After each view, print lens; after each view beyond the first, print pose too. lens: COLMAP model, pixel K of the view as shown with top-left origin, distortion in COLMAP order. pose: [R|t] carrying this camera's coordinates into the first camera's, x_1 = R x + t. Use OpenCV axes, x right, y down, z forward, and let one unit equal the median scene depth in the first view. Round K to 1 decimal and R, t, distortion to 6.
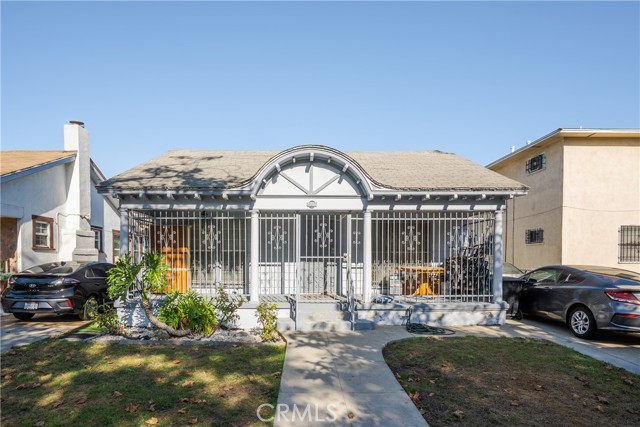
lens RADIAL K [[351.5, 0, 319.7], [0, 351.5, 216.1], [0, 0, 1]] dist [-0.016396, 0.002499]
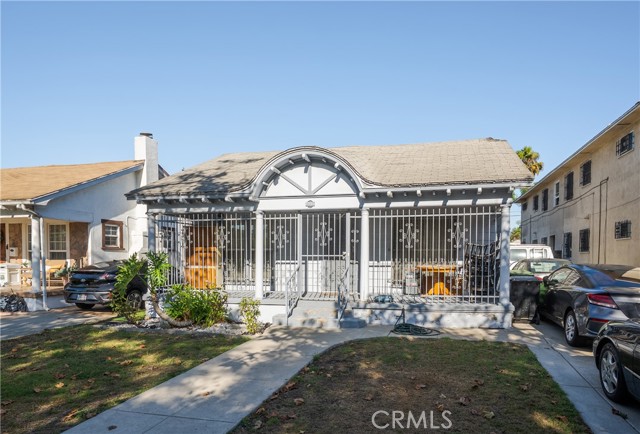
lens RADIAL K [[363.2, 0, 320.1], [0, 363.2, 214.0], [0, 0, 1]] dist [-0.018772, 0.001838]
pose [[0.978022, -0.026327, -0.206834, 0.226281], [0.027234, 0.999628, 0.001536, -0.005300], [0.206717, -0.007135, 0.978375, -0.027963]]
